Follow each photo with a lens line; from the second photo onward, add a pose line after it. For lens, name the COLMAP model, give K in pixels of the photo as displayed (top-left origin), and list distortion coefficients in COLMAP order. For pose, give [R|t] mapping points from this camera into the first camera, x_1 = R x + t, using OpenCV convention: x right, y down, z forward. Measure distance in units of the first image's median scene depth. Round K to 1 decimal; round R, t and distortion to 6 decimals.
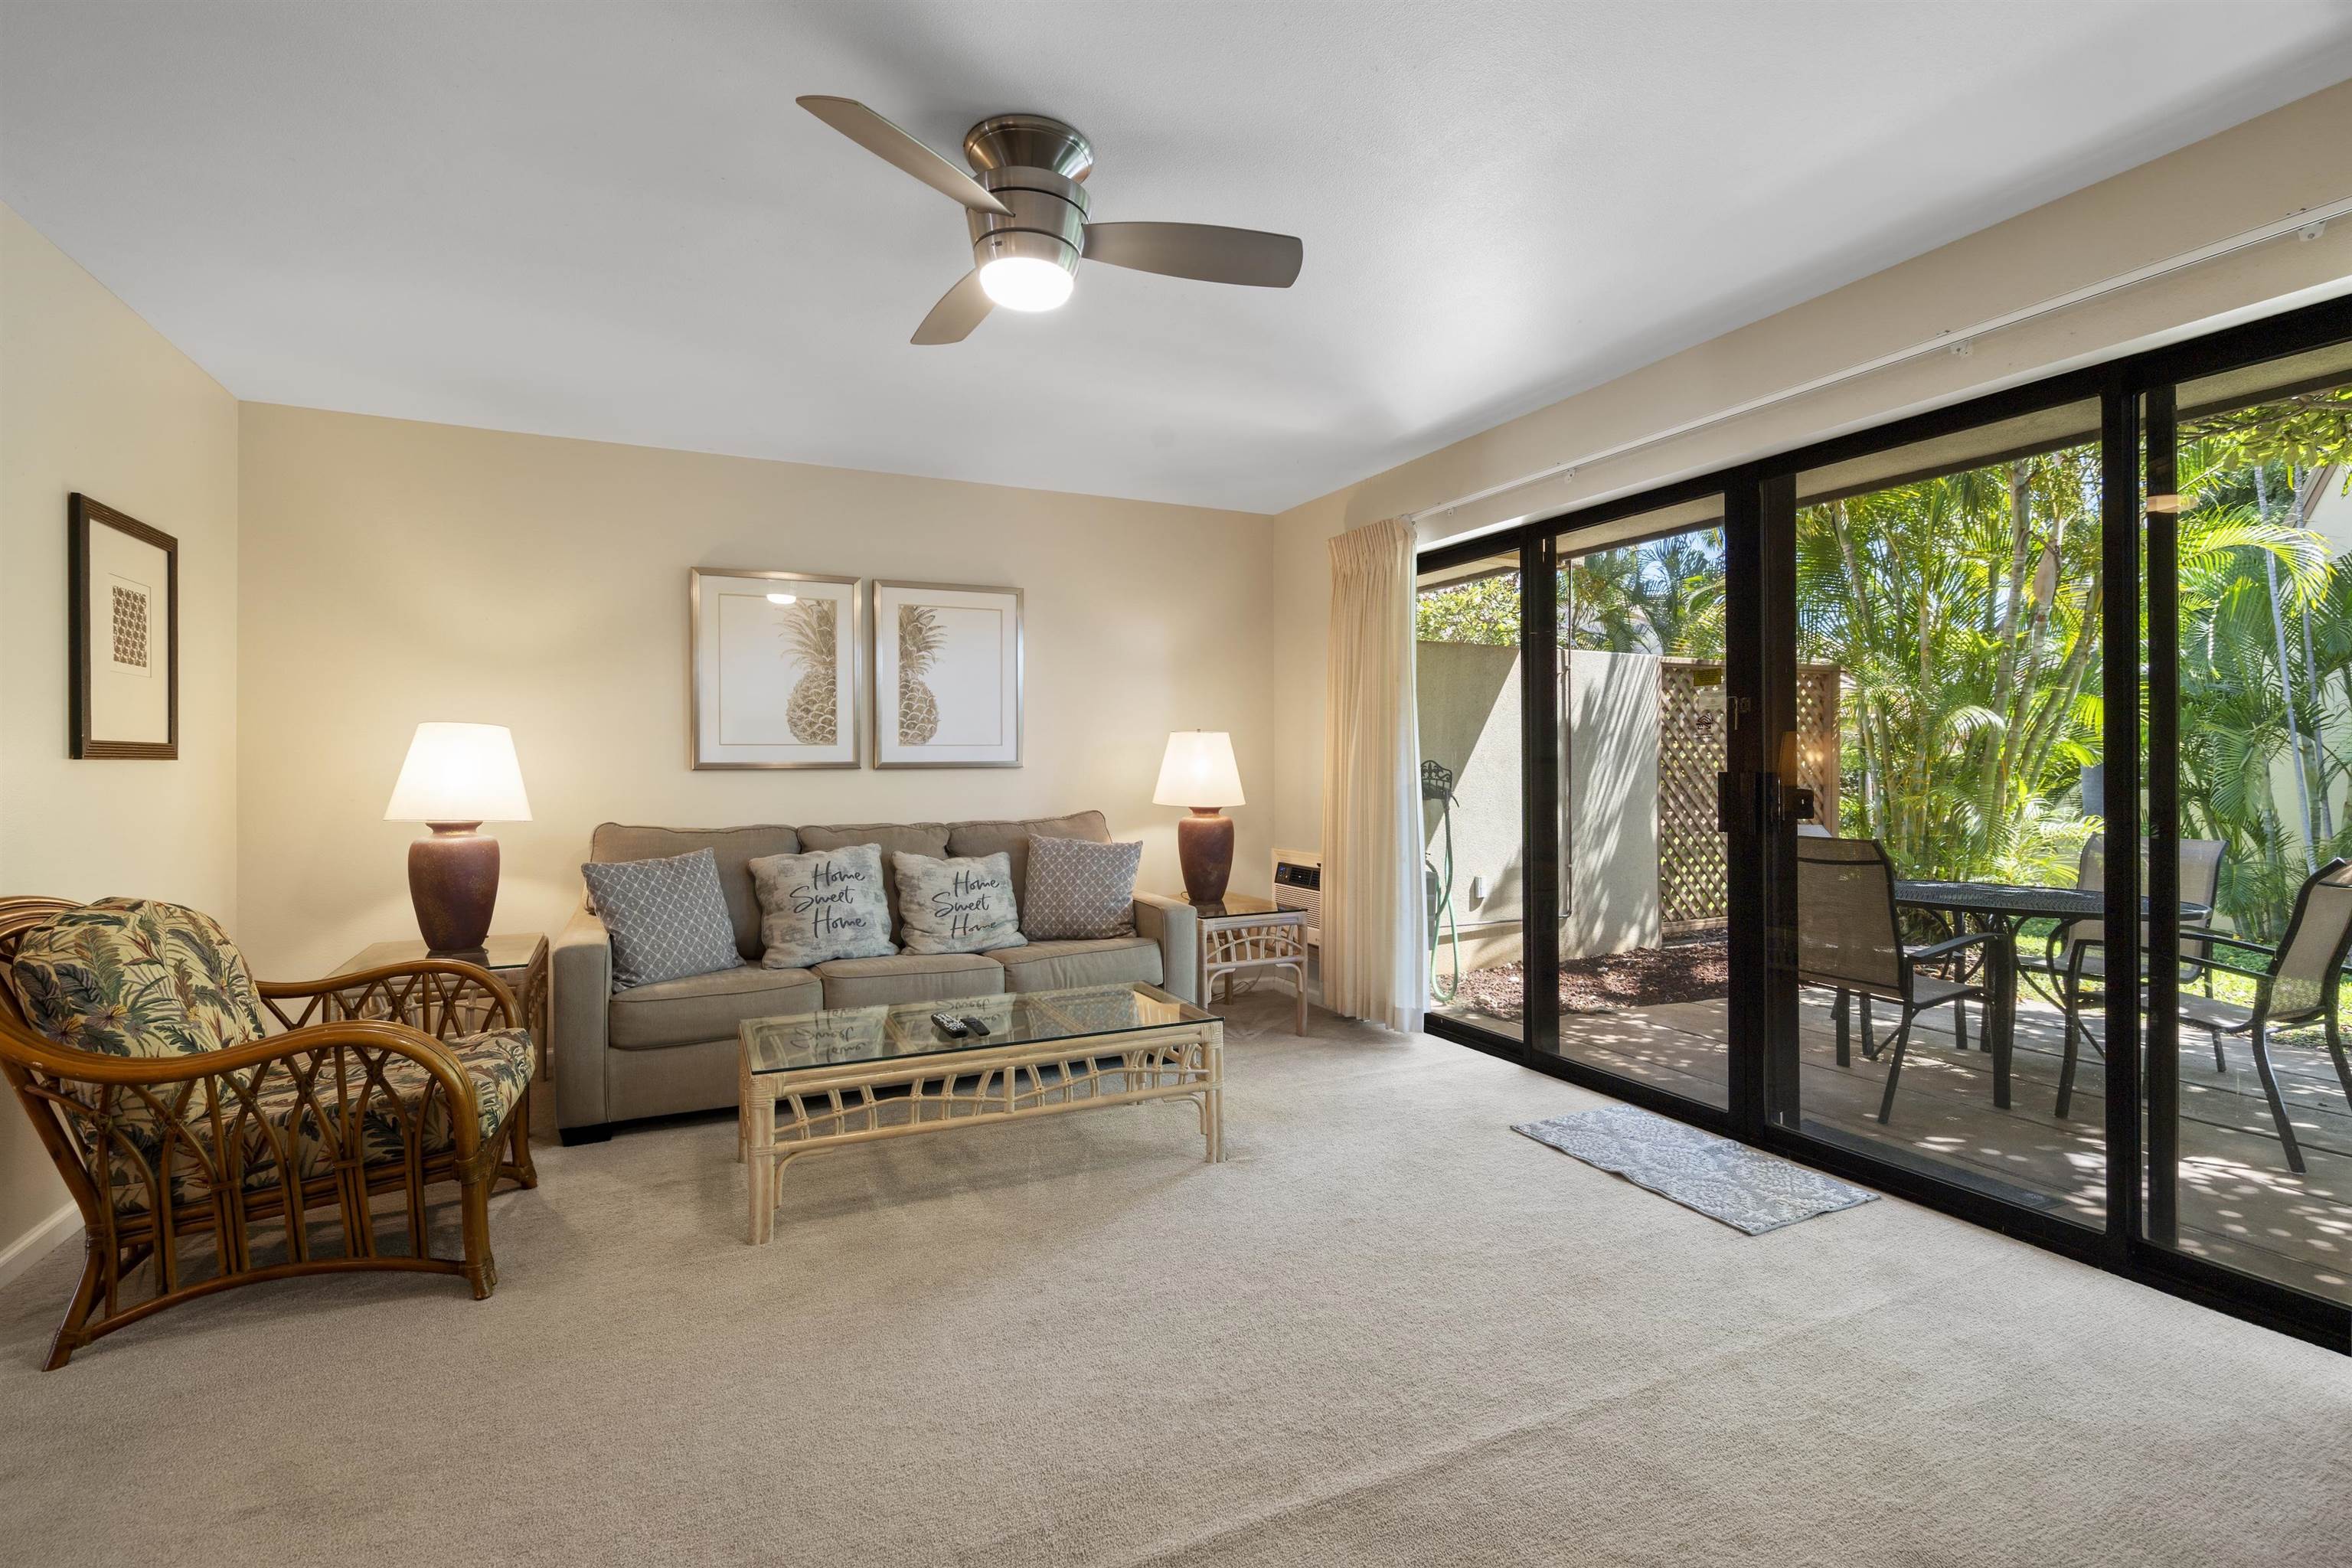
lens RADIAL K [[1061.2, 0, 1141.6], [0, 1061.2, 766.5], [0, 0, 1]] dist [-0.005568, 0.001164]
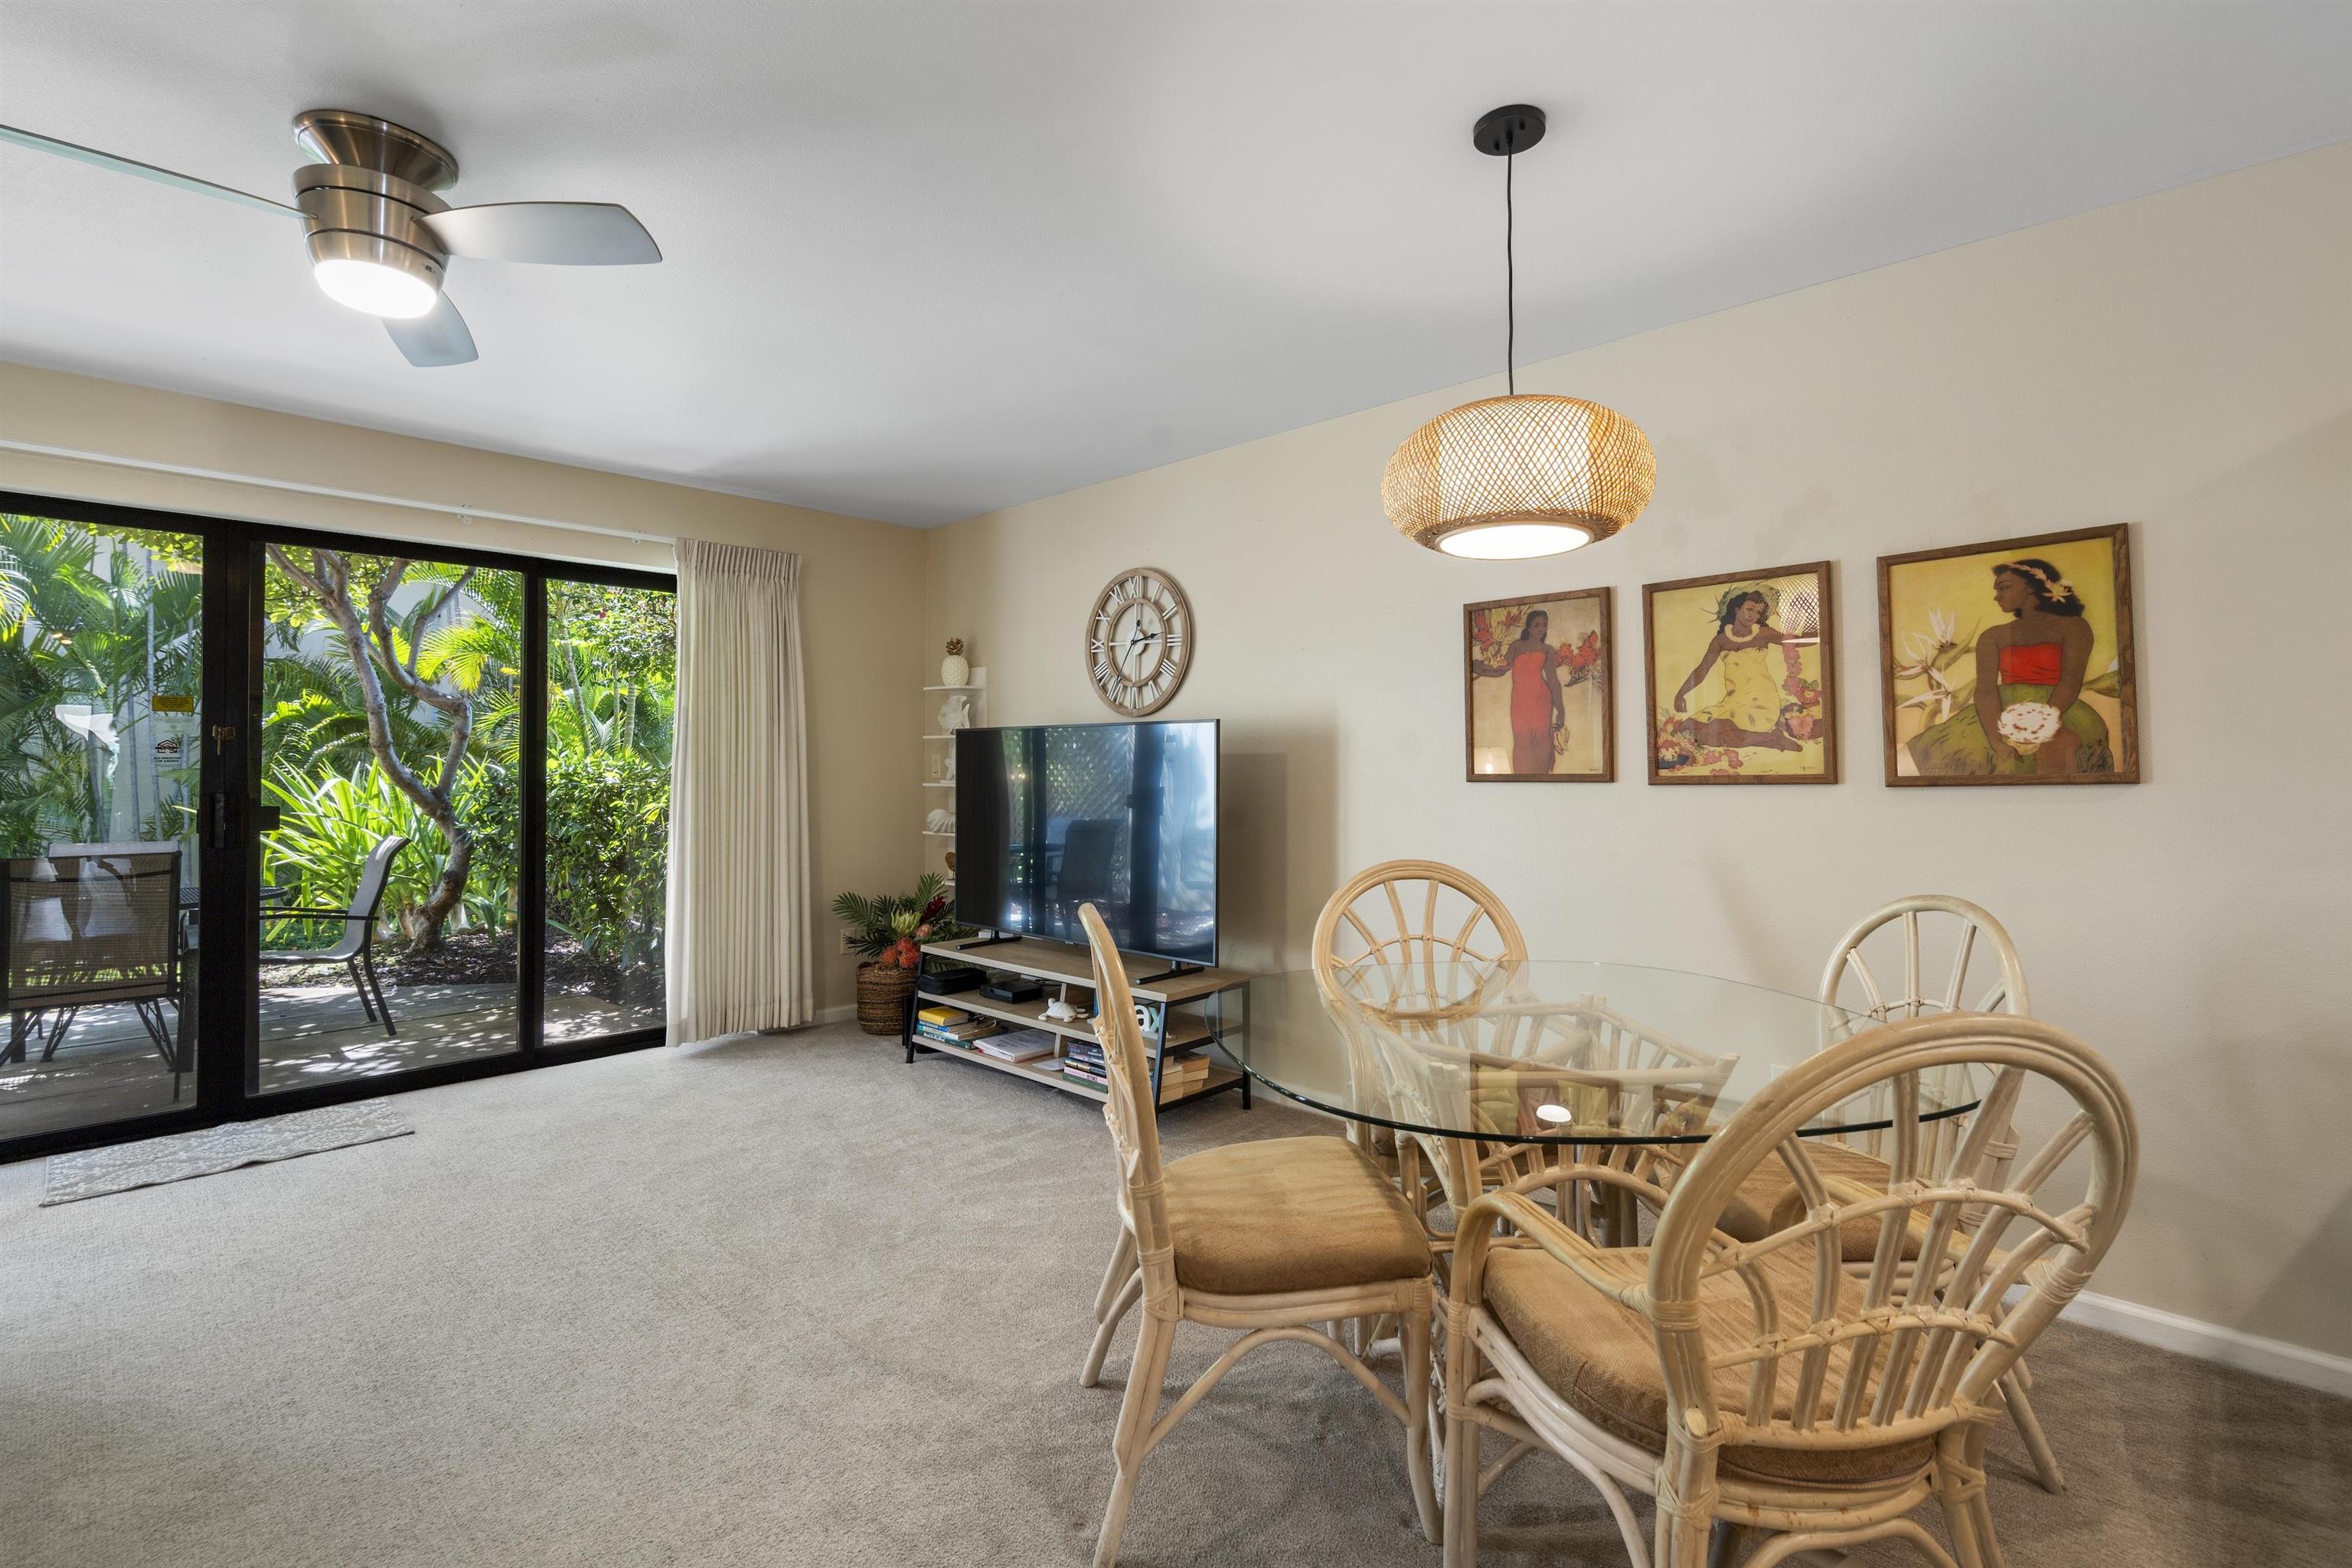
lens RADIAL K [[1061.2, 0, 1183.5], [0, 1061.2, 756.5], [0, 0, 1]] dist [-0.005568, 0.001164]
pose [[-0.355151, 0.012606, 0.934724, -0.849287], [0.006319, 0.999919, -0.011085, -0.015071], [-0.934787, 0.001970, -0.355202, 0.451733]]
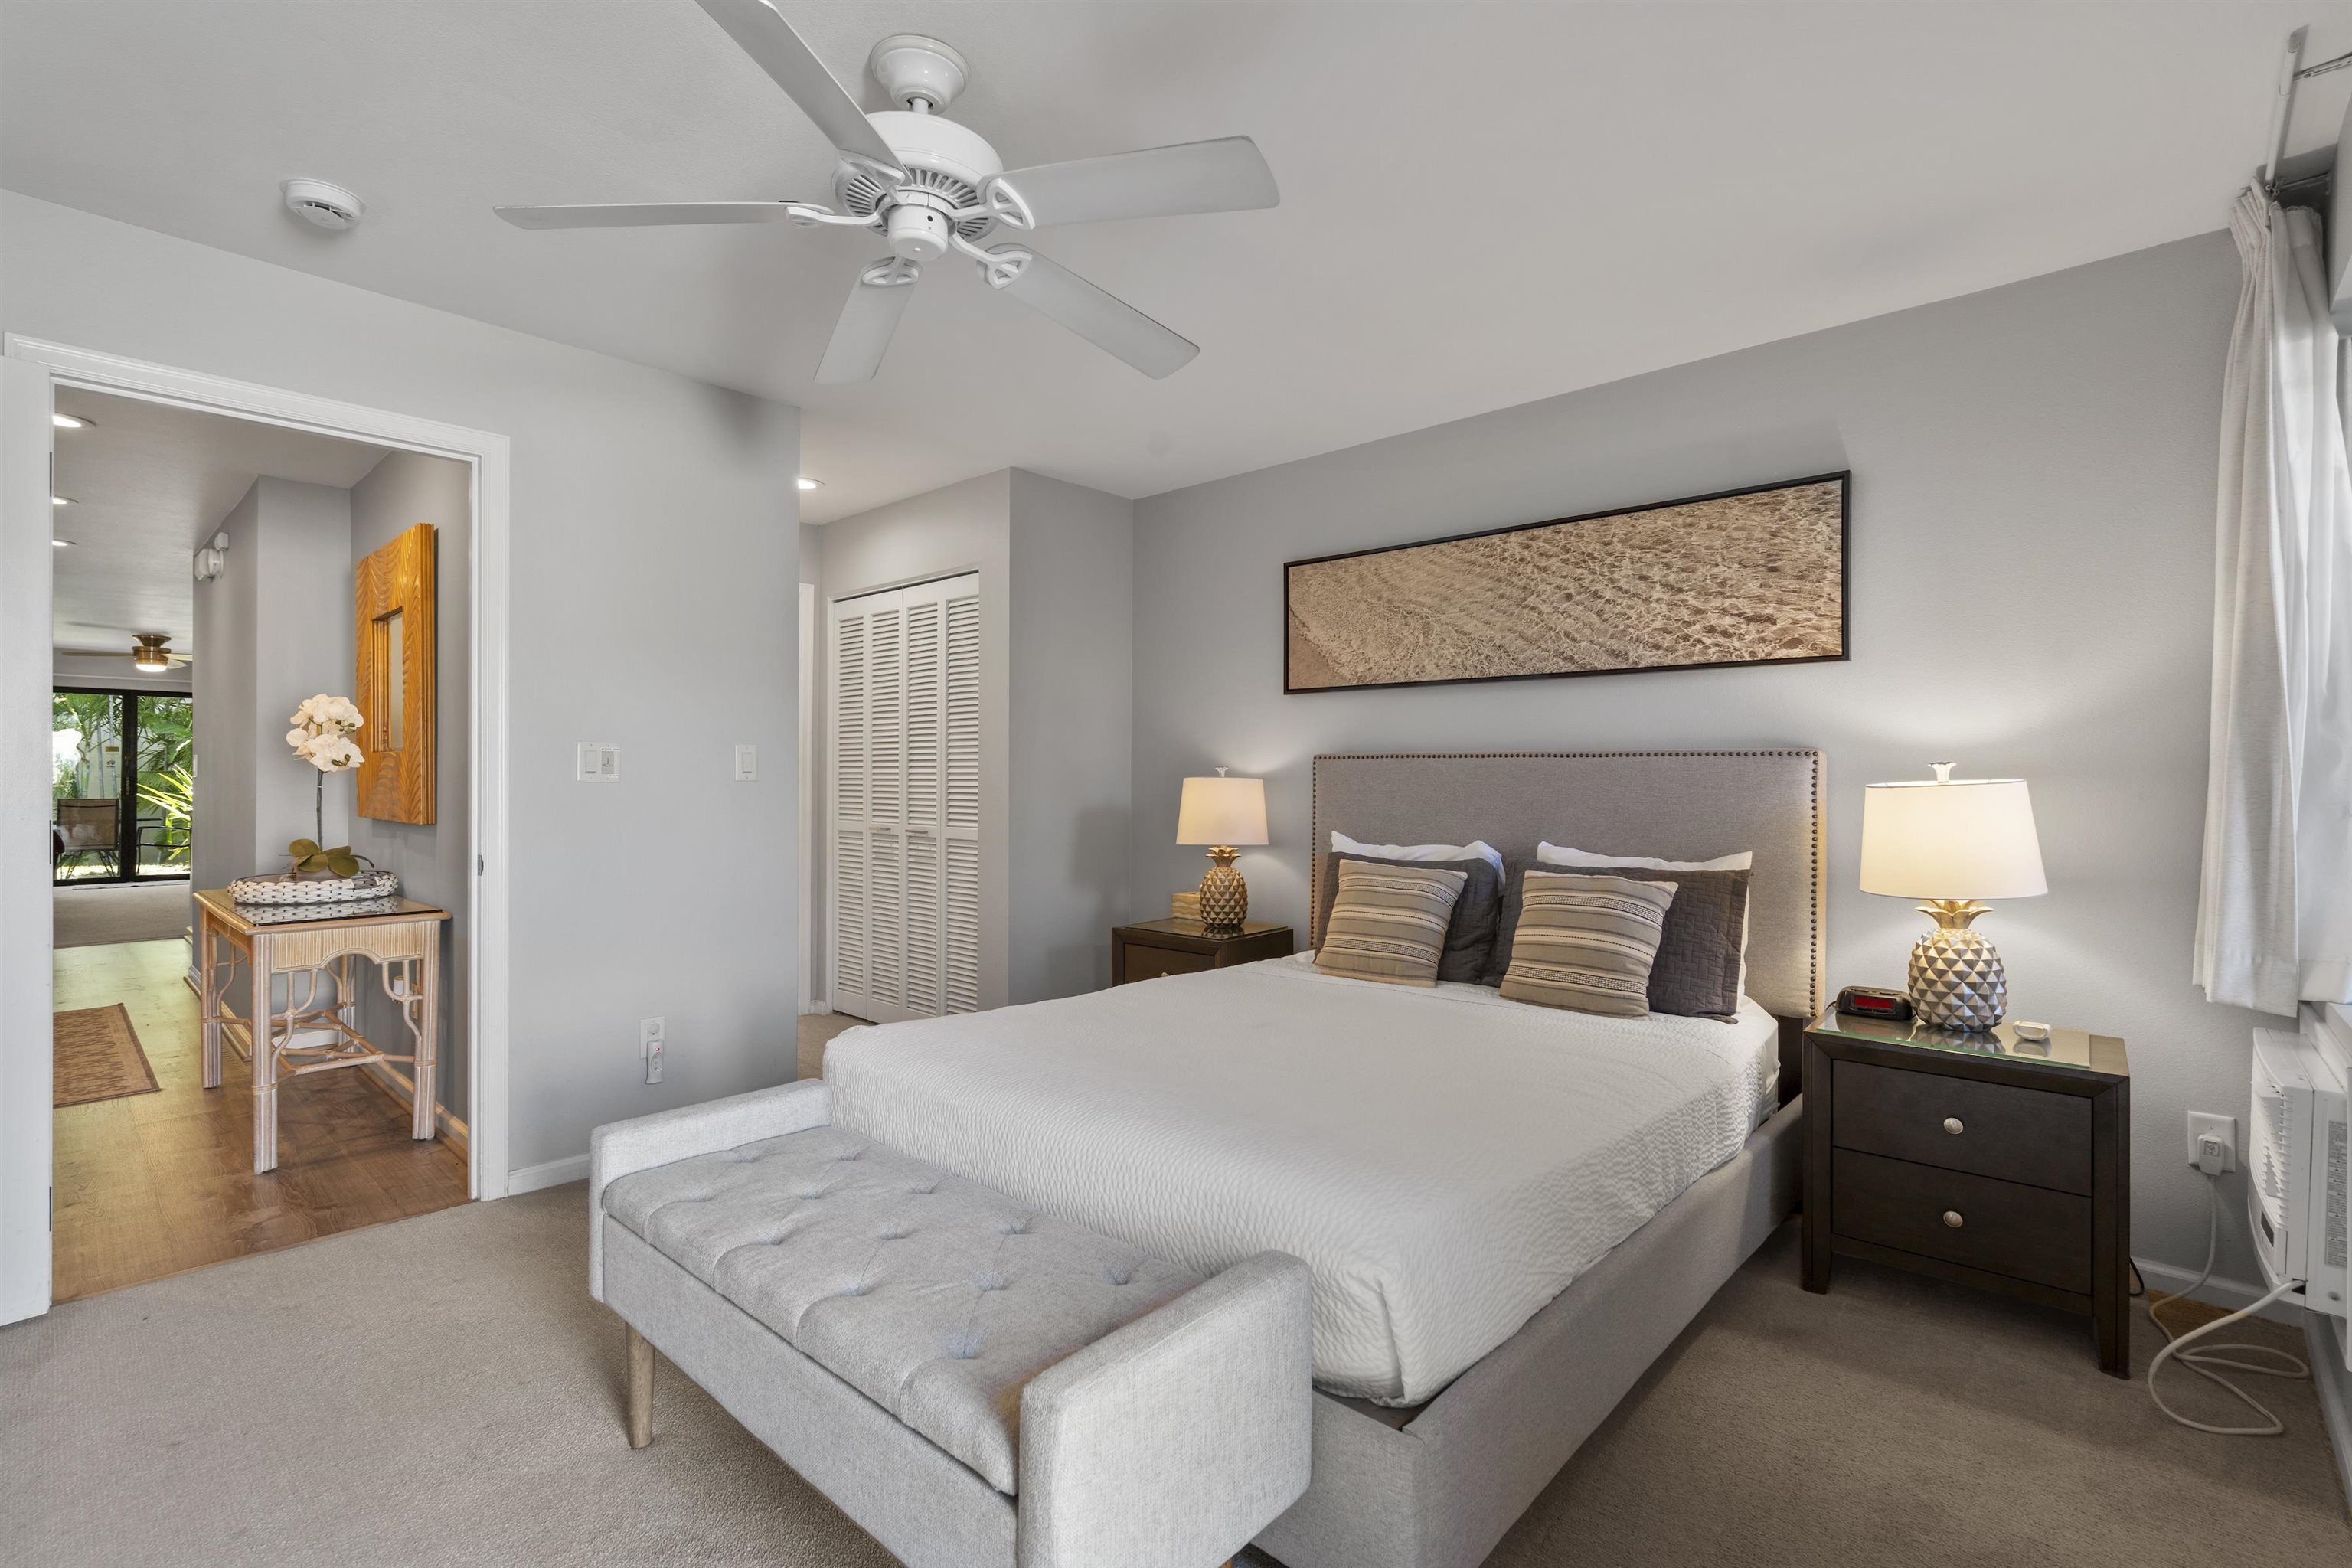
lens RADIAL K [[1061.2, 0, 1170.9], [0, 1061.2, 787.7], [0, 0, 1]] dist [-0.005568, 0.001164]
pose [[-0.363480, -0.000642, 0.931602, -3.984466], [-0.010255, 0.999942, -0.003312, 0.014664], [-0.931546, -0.010757, -0.363465, -0.952157]]
